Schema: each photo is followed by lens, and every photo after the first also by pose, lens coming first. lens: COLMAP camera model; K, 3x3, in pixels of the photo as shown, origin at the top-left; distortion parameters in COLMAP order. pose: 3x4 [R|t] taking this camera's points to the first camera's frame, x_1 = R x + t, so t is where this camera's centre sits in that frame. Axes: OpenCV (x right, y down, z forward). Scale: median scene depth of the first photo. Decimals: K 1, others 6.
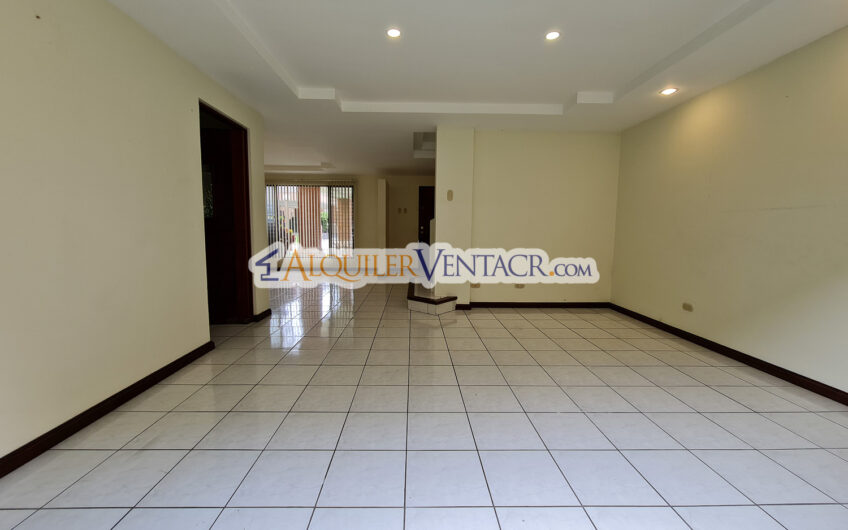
lens RADIAL K [[345.6, 0, 418.7], [0, 345.6, 267.4], [0, 0, 1]] dist [0.000042, -0.000018]
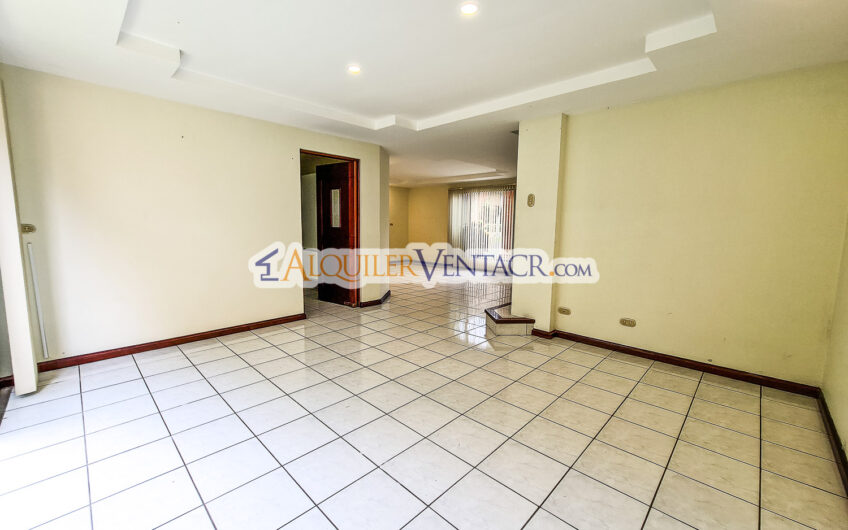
lens RADIAL K [[345.6, 0, 418.7], [0, 345.6, 267.4], [0, 0, 1]] dist [0.000042, -0.000018]
pose [[0.702197, 0.092373, -0.705965, 0.655705], [-0.088230, 0.995195, 0.042458, -0.070611], [0.706495, 0.032473, 0.706973, 0.265651]]
